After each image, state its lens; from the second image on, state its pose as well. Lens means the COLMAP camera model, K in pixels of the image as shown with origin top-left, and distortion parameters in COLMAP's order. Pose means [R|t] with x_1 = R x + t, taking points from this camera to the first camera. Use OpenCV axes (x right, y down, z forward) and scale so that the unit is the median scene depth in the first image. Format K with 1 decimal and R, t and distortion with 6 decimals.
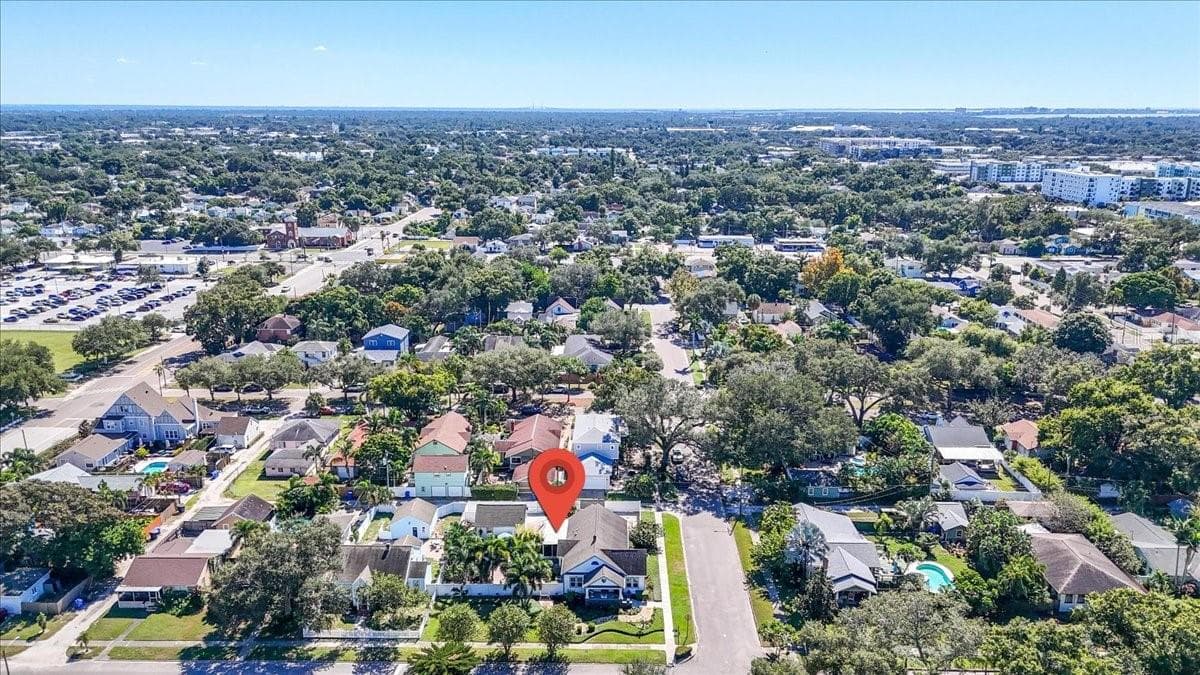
lens RADIAL K [[905.1, 0, 600.0], [0, 905.1, 337.5], [0, 0, 1]] dist [0.121711, -0.131116]
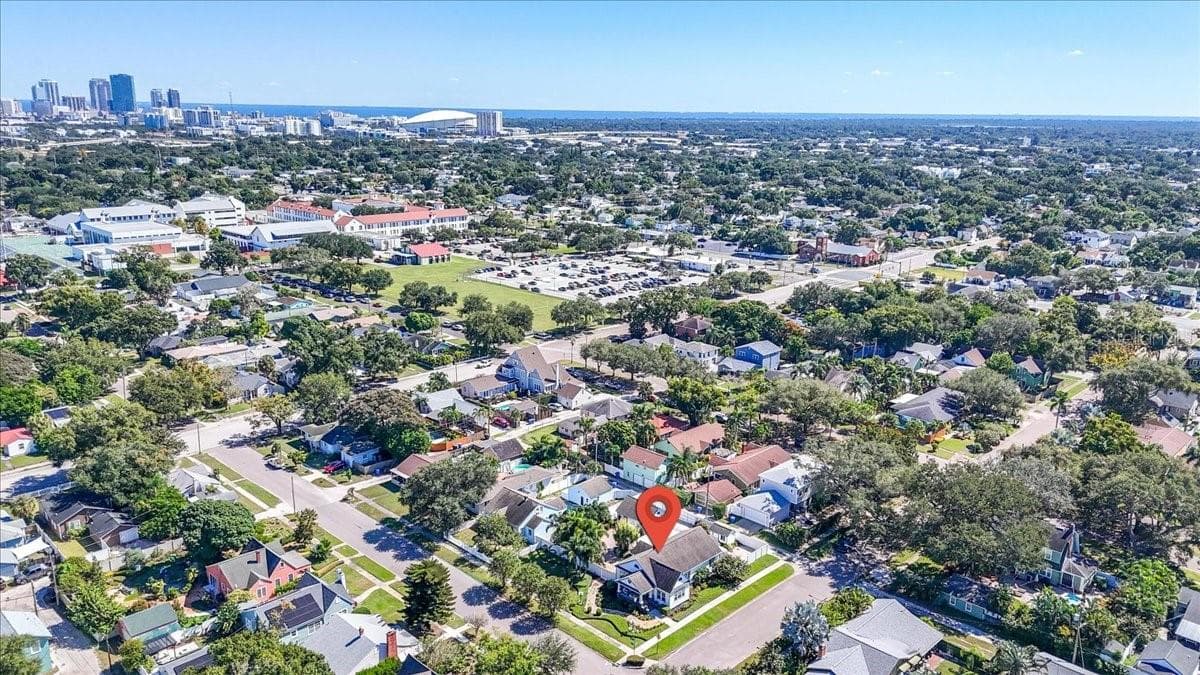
lens RADIAL K [[905.1, 0, 600.0], [0, 905.1, 337.5], [0, 0, 1]] dist [0.121711, -0.131116]
pose [[0.722224, 0.180566, -0.667674, 0.494500], [-0.184502, 0.980639, 0.065628, -0.073755], [0.666597, 0.075789, 0.741556, 0.073662]]
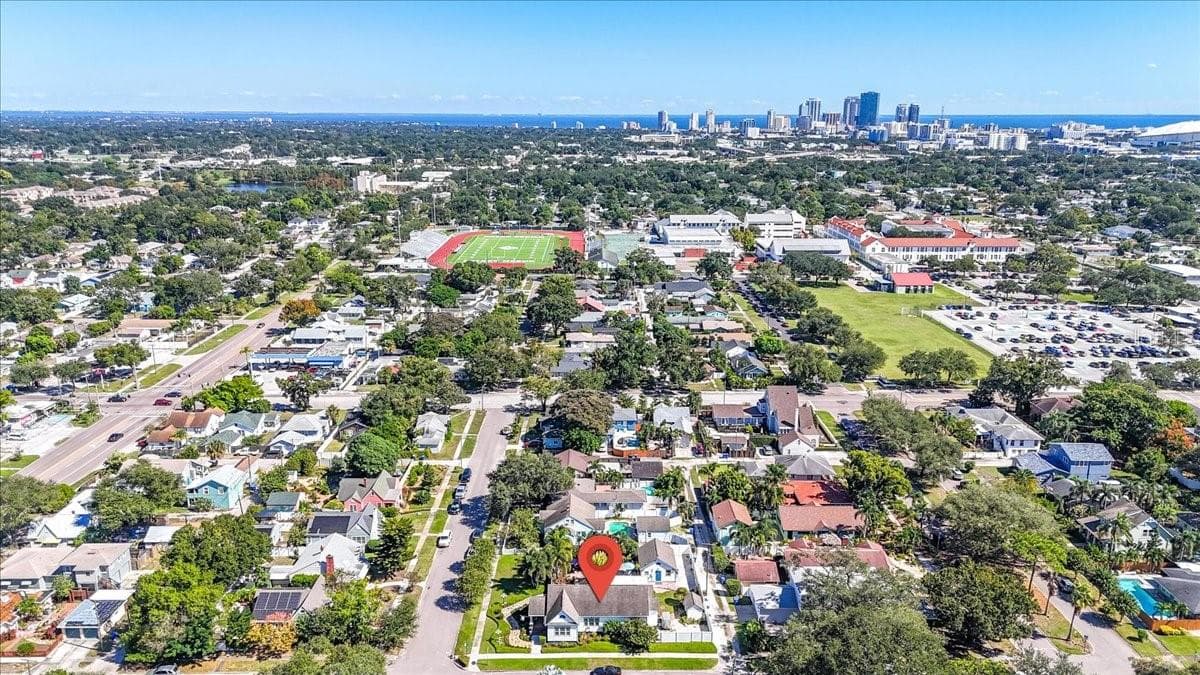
lens RADIAL K [[905.1, 0, 600.0], [0, 905.1, 337.5], [0, 0, 1]] dist [0.121711, -0.131116]
pose [[0.030137, 0.245917, -0.968822, 0.786431], [-0.256055, 0.938819, 0.230336, -0.261095], [0.966192, 0.241130, 0.091262, 0.630344]]
